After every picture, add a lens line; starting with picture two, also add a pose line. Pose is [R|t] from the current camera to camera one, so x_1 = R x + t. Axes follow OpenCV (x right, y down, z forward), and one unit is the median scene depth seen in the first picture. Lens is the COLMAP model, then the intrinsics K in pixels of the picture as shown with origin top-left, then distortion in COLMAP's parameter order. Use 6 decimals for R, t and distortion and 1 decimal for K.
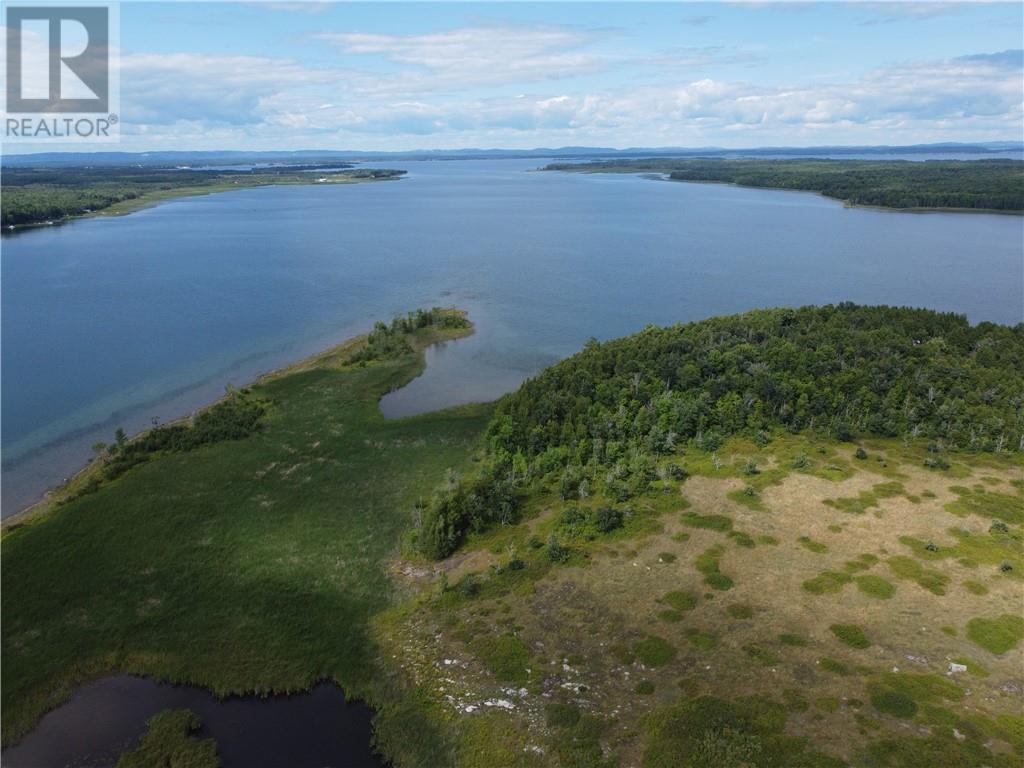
lens RADIAL K [[769.7, 0, 512.9], [0, 769.7, 388.8], [0, 0, 1]] dist [0.006309, -0.013267]
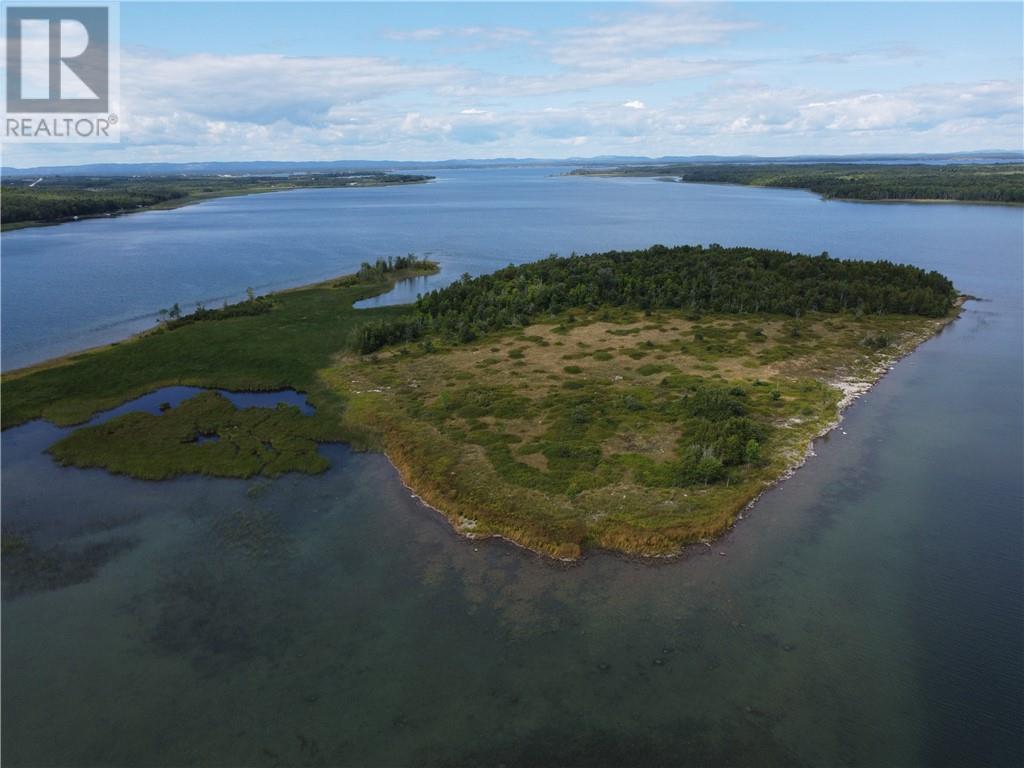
lens RADIAL K [[769.7, 0, 512.9], [0, 769.7, 388.8], [0, 0, 1]] dist [0.006309, -0.013267]
pose [[0.999005, 0.007880, -0.043900, 0.217873], [-0.008402, 0.999896, -0.011713, 0.223214], [0.043804, 0.012070, 0.998967, -0.479459]]
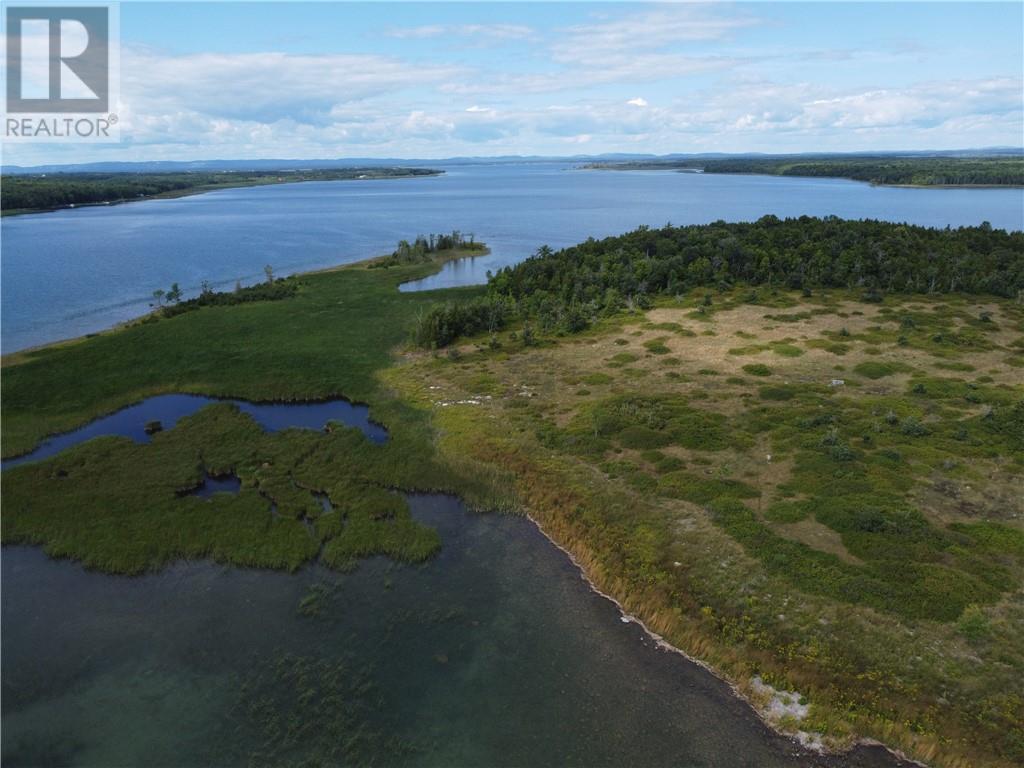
lens RADIAL K [[769.7, 0, 512.9], [0, 769.7, 388.8], [0, 0, 1]] dist [0.006309, -0.013267]
pose [[0.998757, 0.007416, -0.049285, 0.062471], [-0.007899, 0.999923, -0.009613, 0.210022], [0.049210, 0.009990, 0.998738, -0.145385]]
